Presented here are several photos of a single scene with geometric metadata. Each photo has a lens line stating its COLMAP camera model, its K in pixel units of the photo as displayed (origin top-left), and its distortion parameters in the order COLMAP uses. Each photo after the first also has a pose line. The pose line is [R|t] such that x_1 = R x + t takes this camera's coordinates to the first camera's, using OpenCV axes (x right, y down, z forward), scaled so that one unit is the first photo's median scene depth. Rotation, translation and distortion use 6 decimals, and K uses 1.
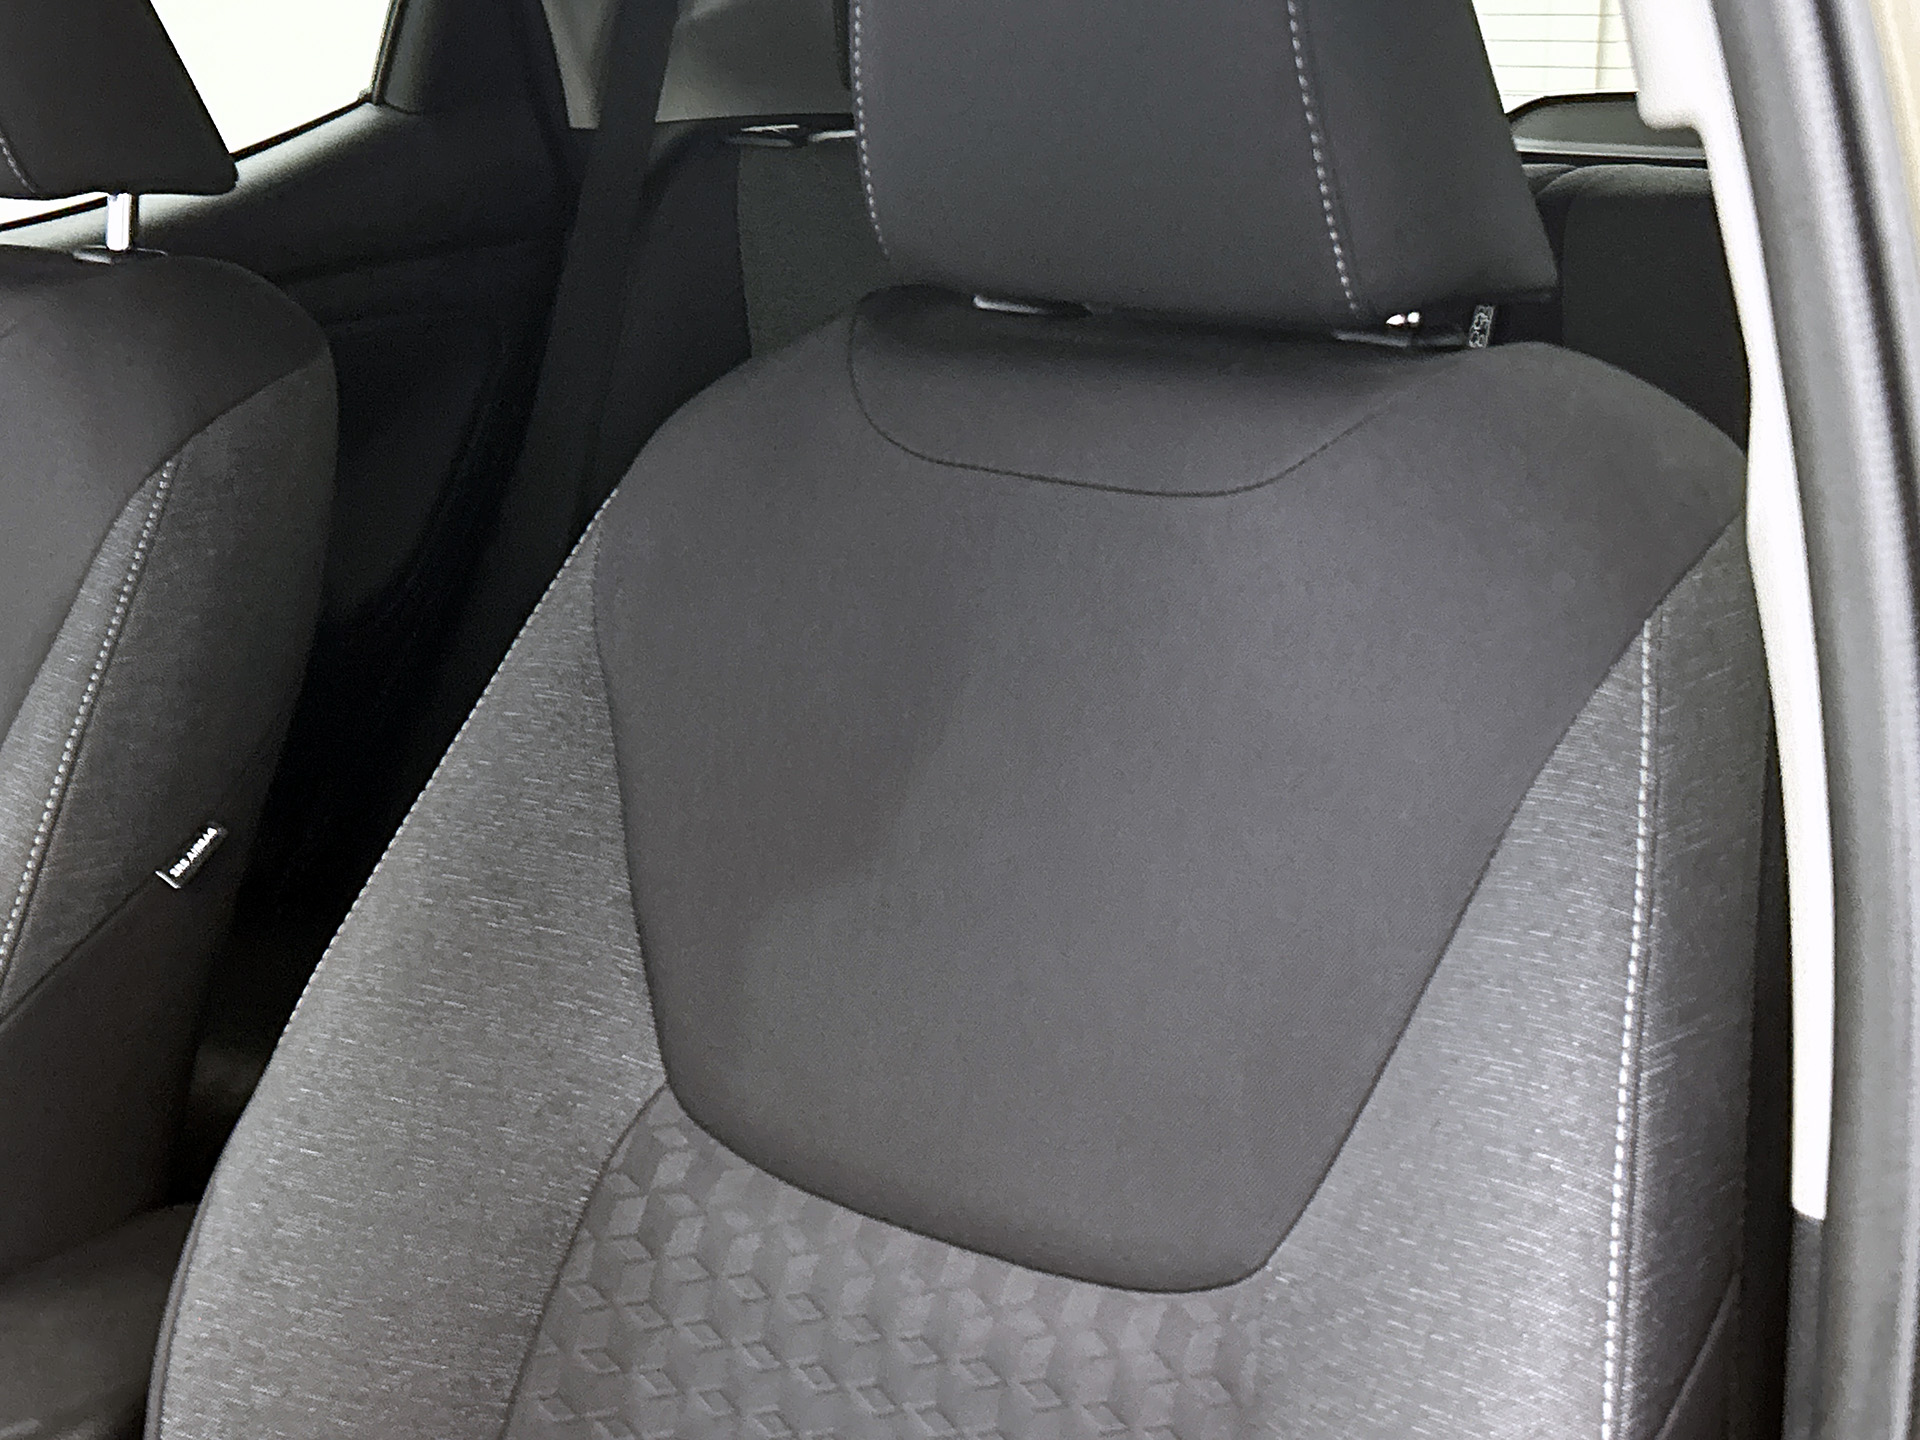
lens RADIAL K [[2799.6, 0, 965.7], [0, 2799.6, 711.6], [0, 0, 1]] dist [0.171697, 0.000000]
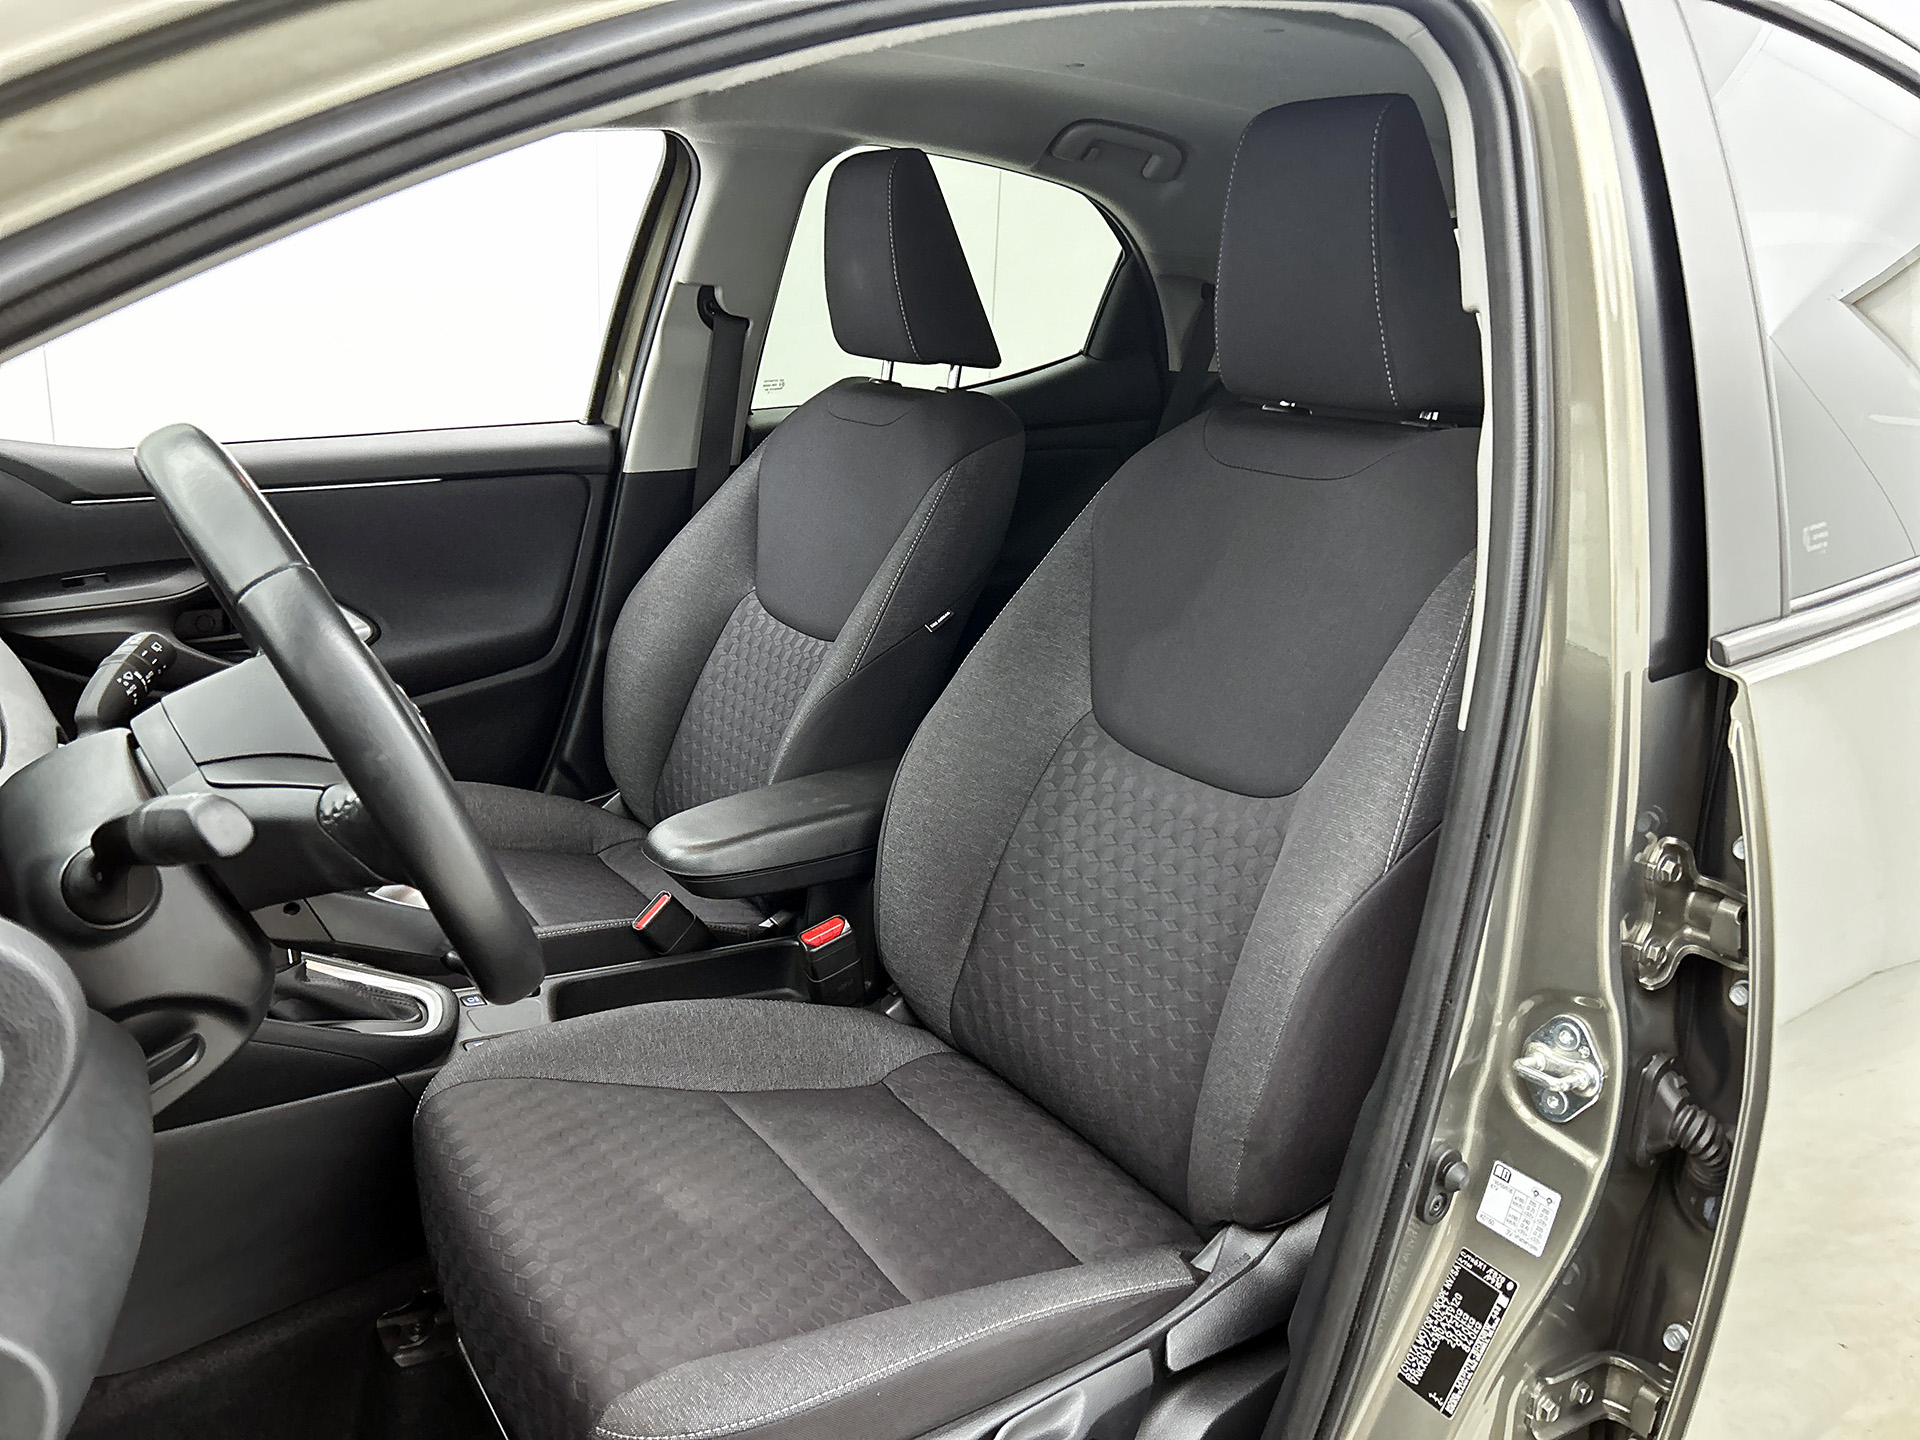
lens RADIAL K [[1472.5, 0, 959.8], [0, 1472.5, 725.9], [0, 0, 1]] dist [0.042663, -0.059513]
pose [[0.942801, 0.128934, -0.307413, 0.188238], [-0.130845, 0.991297, 0.014481, 0.143881], [0.306604, 0.026571, 0.951466, -0.282297]]
